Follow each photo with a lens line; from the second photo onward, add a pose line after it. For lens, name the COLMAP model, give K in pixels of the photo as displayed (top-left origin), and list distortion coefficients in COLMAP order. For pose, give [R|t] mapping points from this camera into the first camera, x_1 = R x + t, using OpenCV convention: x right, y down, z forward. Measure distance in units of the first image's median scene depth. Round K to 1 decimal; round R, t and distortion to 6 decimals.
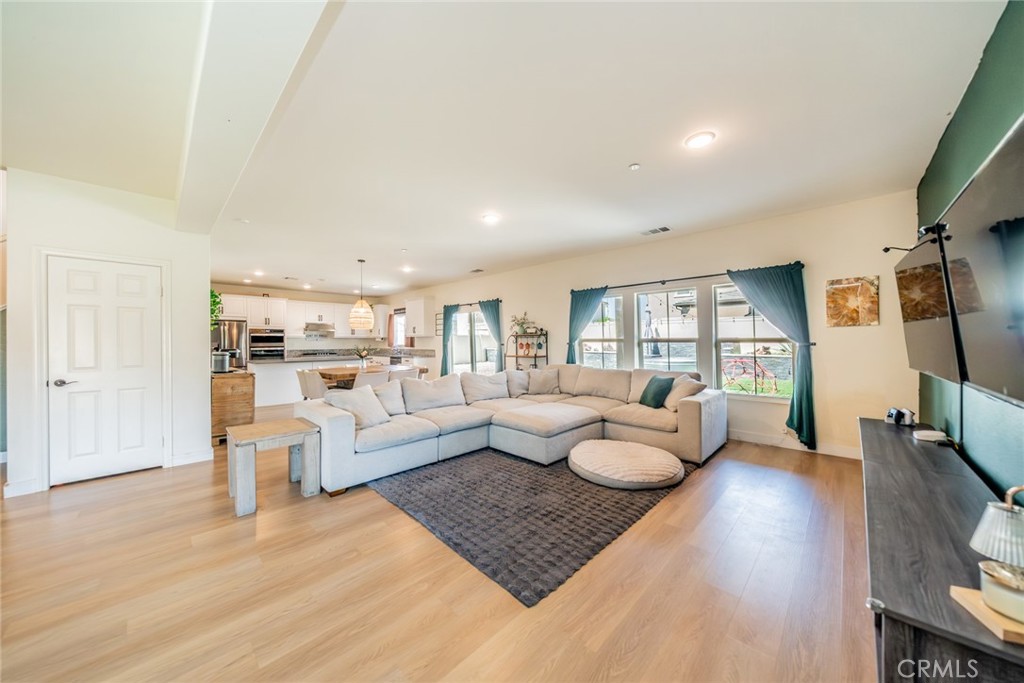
lens RADIAL K [[348.1, 0, 510.3], [0, 348.1, 342.0], [0, 0, 1]] dist [-0.008322, -0.000023]
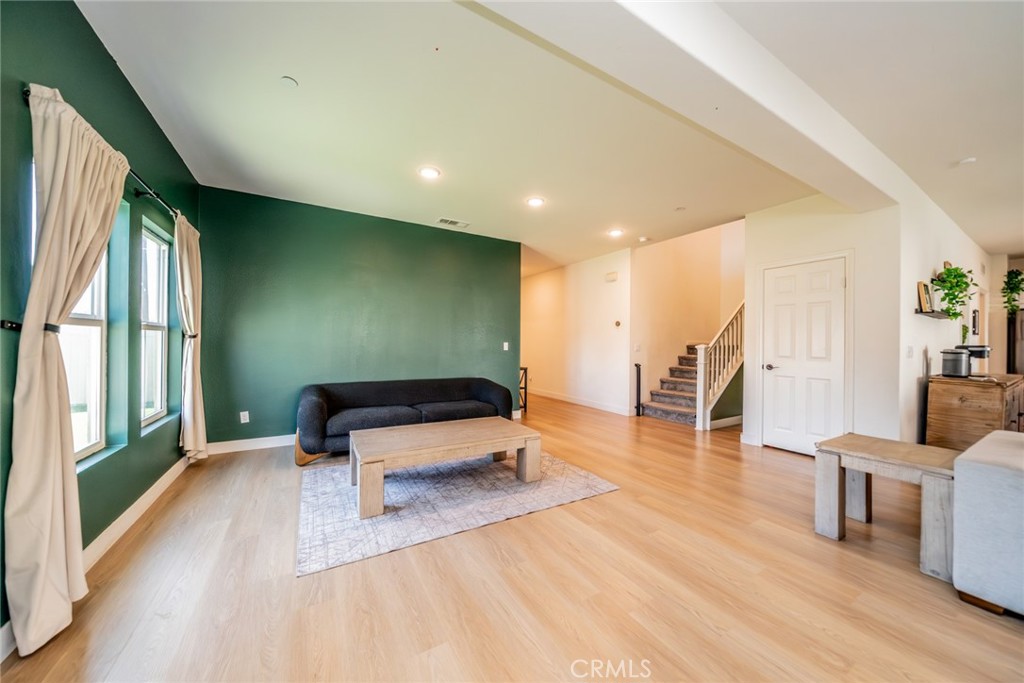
lens RADIAL K [[348.1, 0, 510.3], [0, 348.1, 342.0], [0, 0, 1]] dist [-0.008322, -0.000023]
pose [[-0.268594, -0.000400, -0.963253, 0.072914], [-0.009450, 0.999953, 0.002220, 0.011242], [0.963207, 0.009699, -0.268586, 0.147976]]
